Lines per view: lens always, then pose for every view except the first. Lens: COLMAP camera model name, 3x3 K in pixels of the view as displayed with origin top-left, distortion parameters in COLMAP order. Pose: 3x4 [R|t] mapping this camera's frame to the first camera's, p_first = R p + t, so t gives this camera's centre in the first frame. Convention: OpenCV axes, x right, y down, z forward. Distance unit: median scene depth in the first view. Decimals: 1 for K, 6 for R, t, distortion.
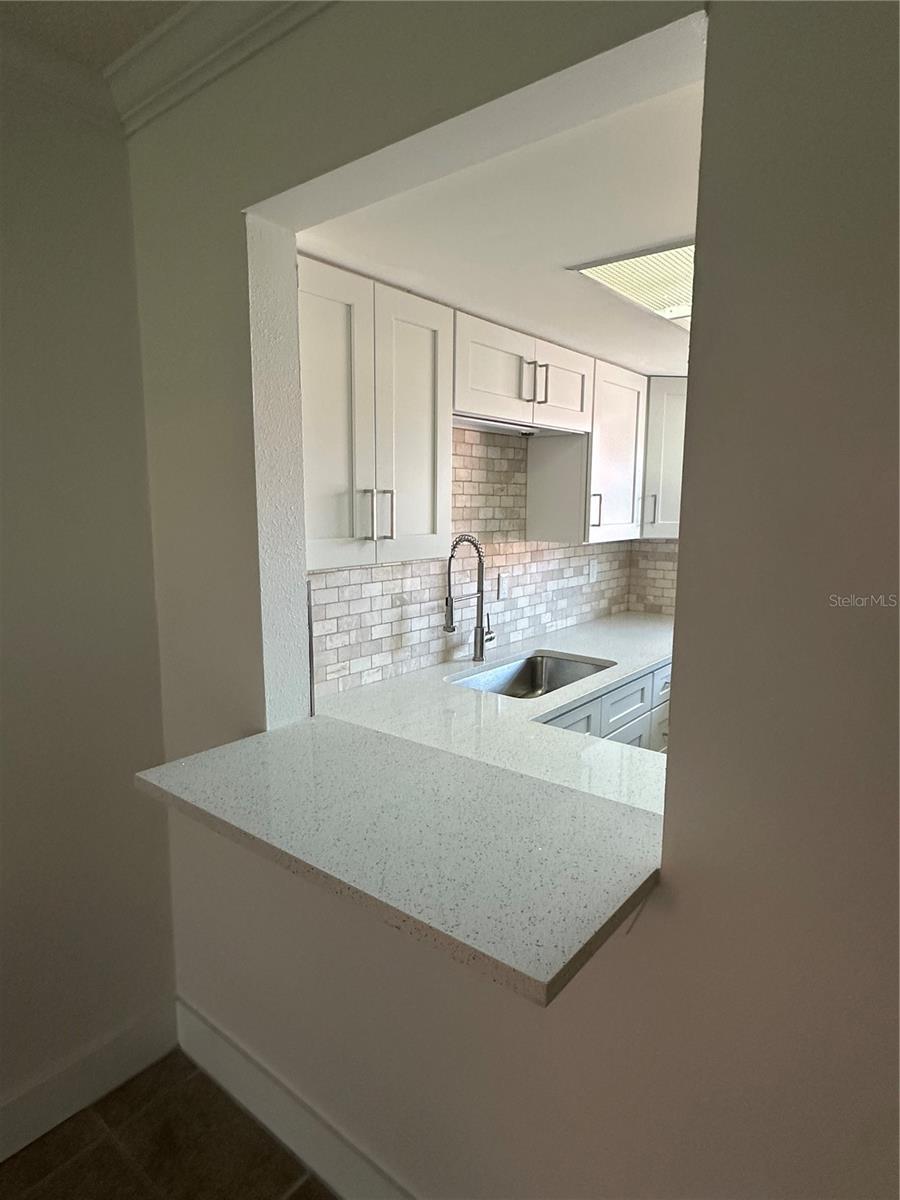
lens RADIAL K [[677.8, 0, 455.0], [0, 677.8, 599.5], [0, 0, 1]] dist [-0.006918, 0.002425]
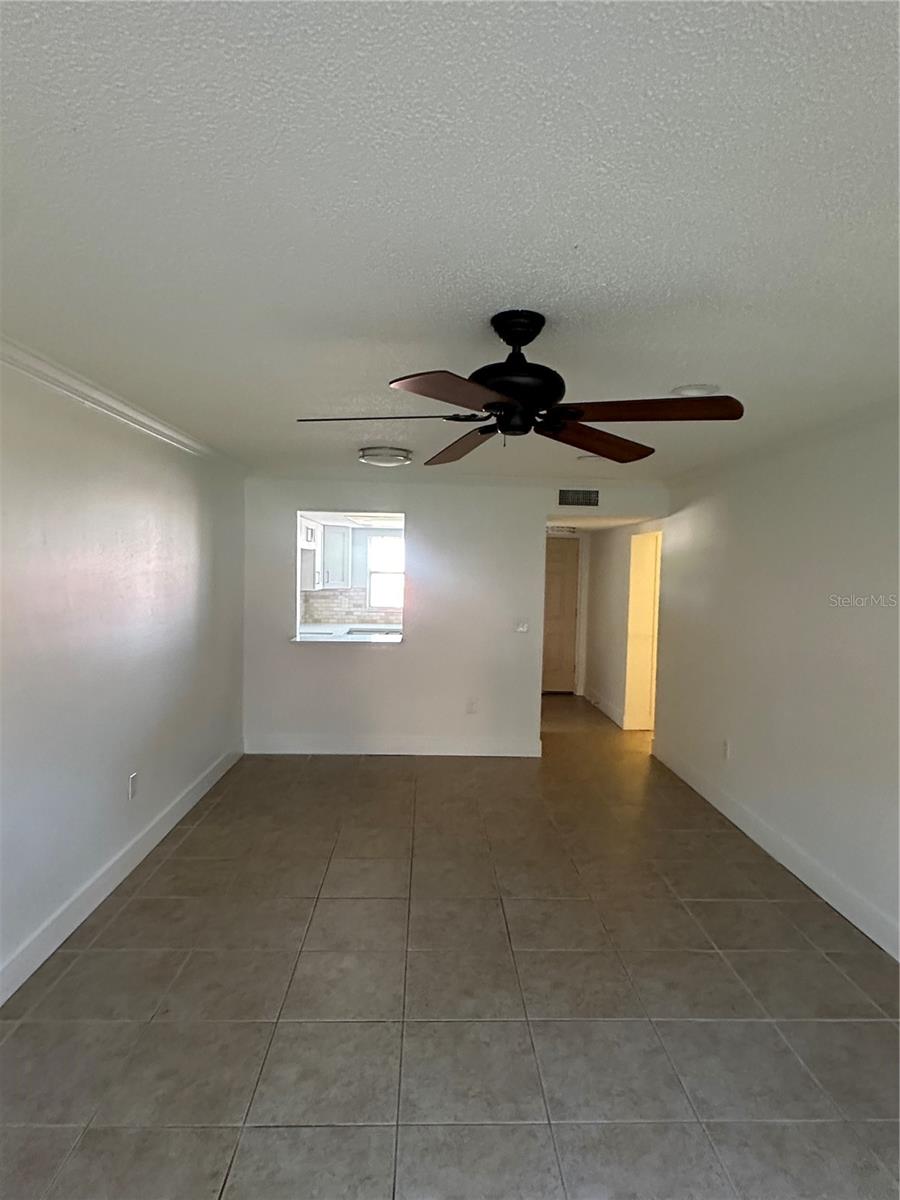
lens RADIAL K [[677.8, 0, 449.0], [0, 677.8, 600.6], [0, 0, 1]] dist [-0.006918, 0.002425]
pose [[0.759228, -0.024041, 0.650381, -1.200706], [0.079364, 0.995280, -0.055856, 0.155353], [-0.645968, 0.094024, 0.757552, -1.427768]]
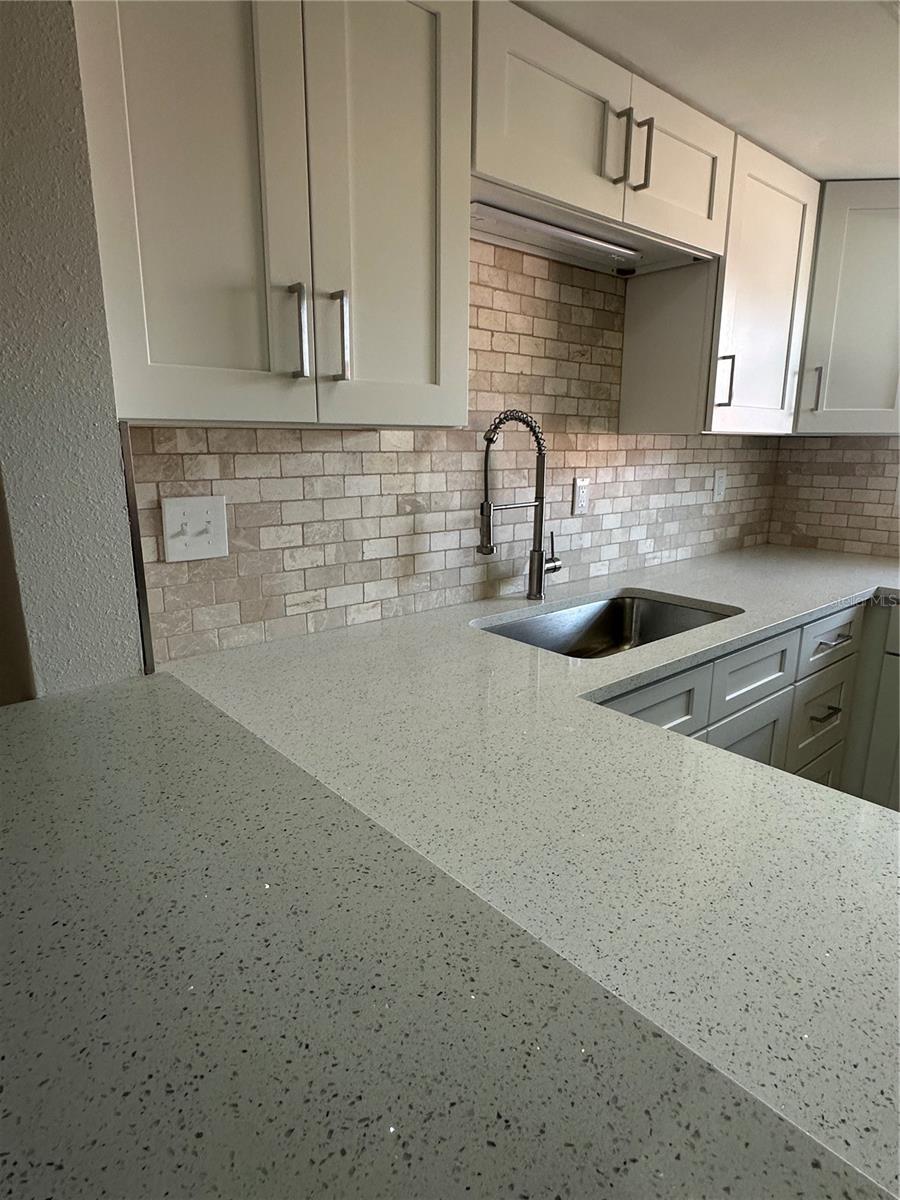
lens RADIAL K [[677.8, 0, 450.8], [0, 677.8, 599.9], [0, 0, 1]] dist [-0.006918, 0.002425]
pose [[0.981889, 0.038590, -0.185486, 0.079637], [-0.023430, 0.996254, 0.083239, 0.034920], [0.188003, -0.077386, 0.979115, 0.298737]]
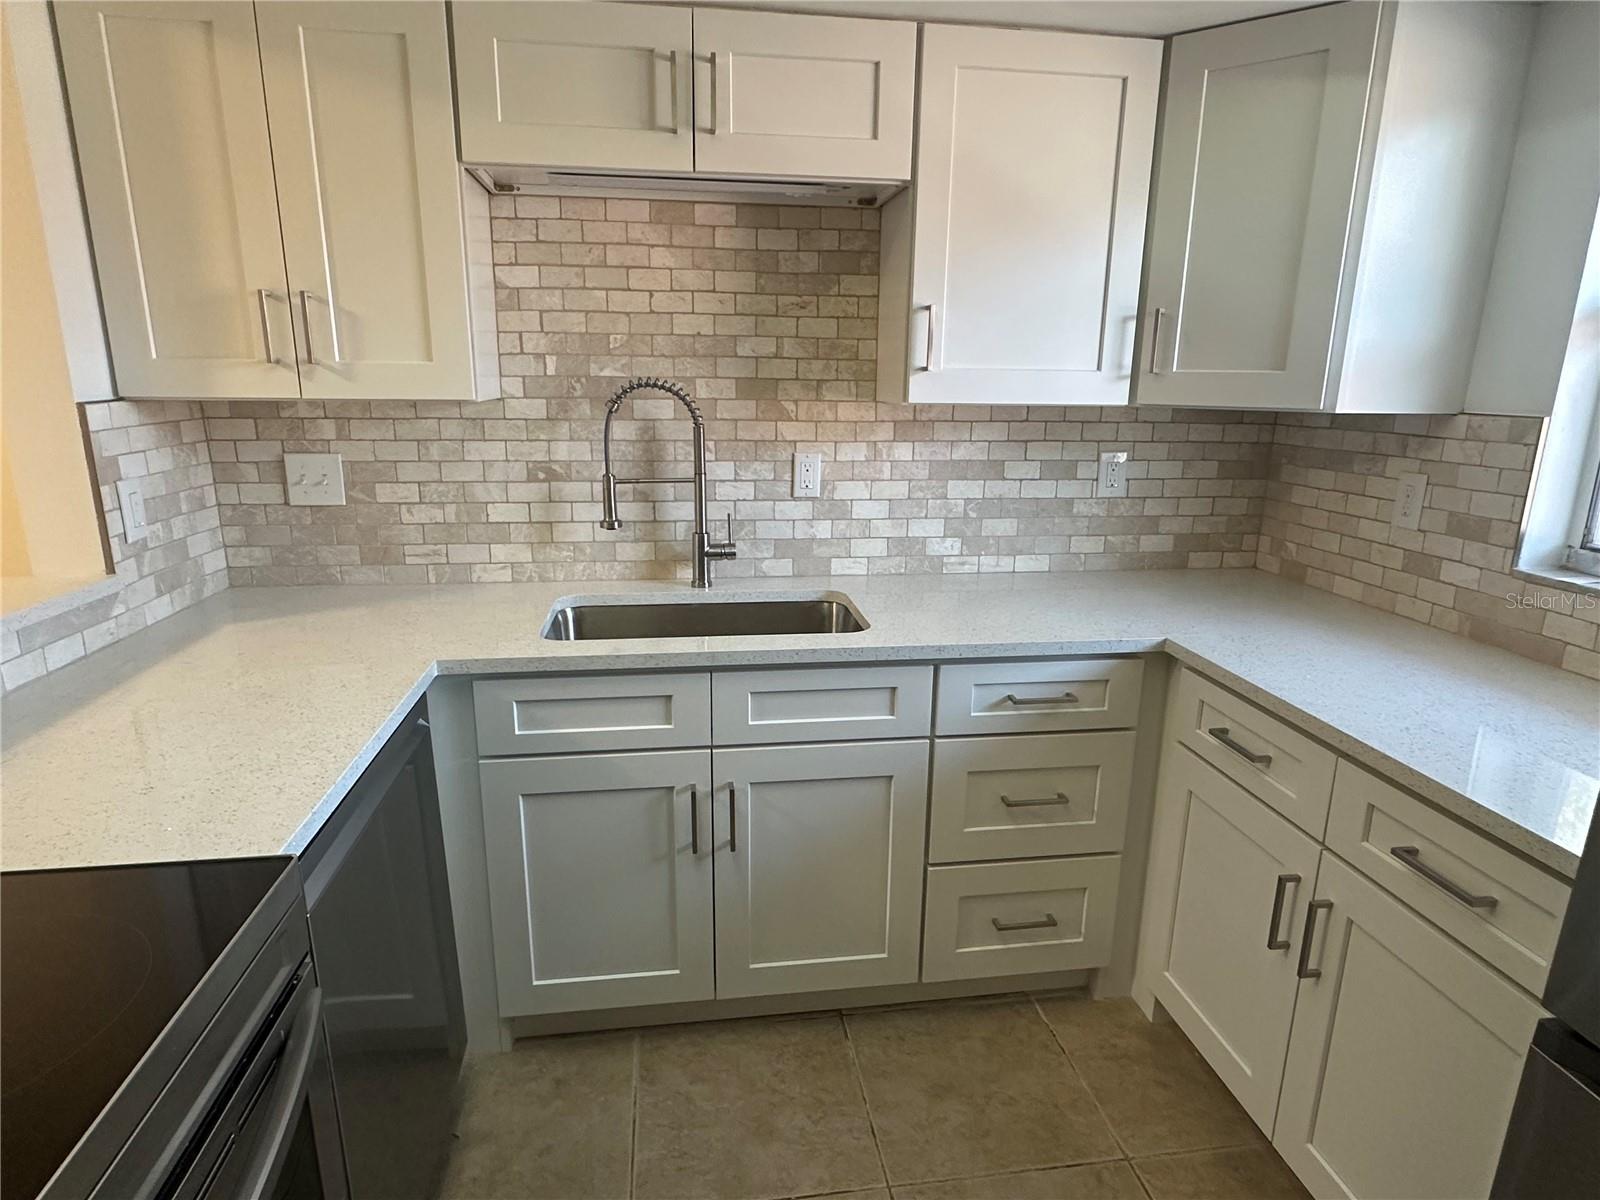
lens RADIAL K [[903.7, 0, 800.4], [0, 903.7, 604.7], [0, 0, 1]] dist [-0.006918, 0.002425]
pose [[0.731148, 0.170141, -0.660662, 0.658943], [-0.107109, 0.985021, 0.135137, -0.016103], [0.673758, -0.028042, 0.738420, 0.447979]]
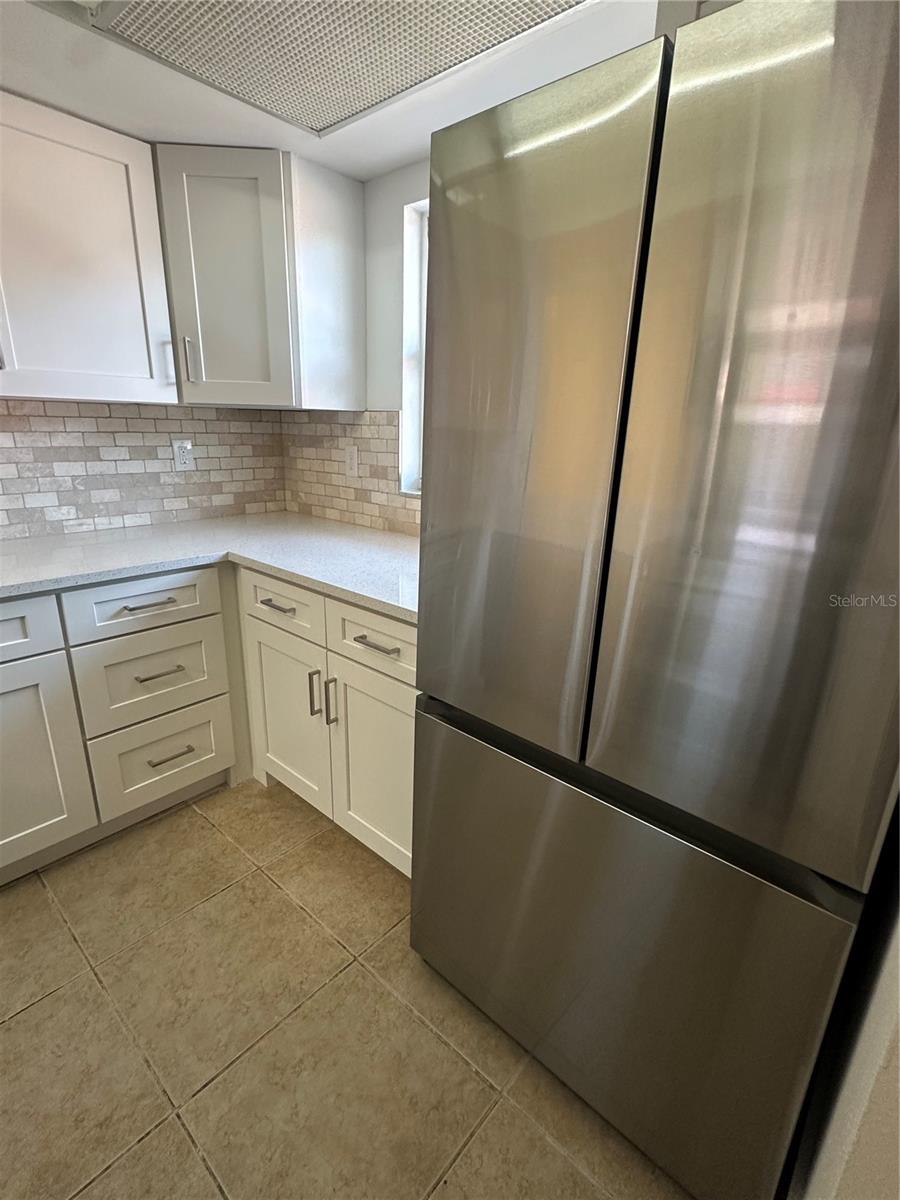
lens RADIAL K [[567.5, 0, 449.7], [0, 567.5, 600.0], [0, 0, 1]] dist [-0.002703, -0.000637]
pose [[0.998692, 0.032356, -0.039583, 0.707938], [-0.025927, 0.987833, 0.153341, 0.017961], [0.044063, -0.152115, 0.987380, 0.472253]]
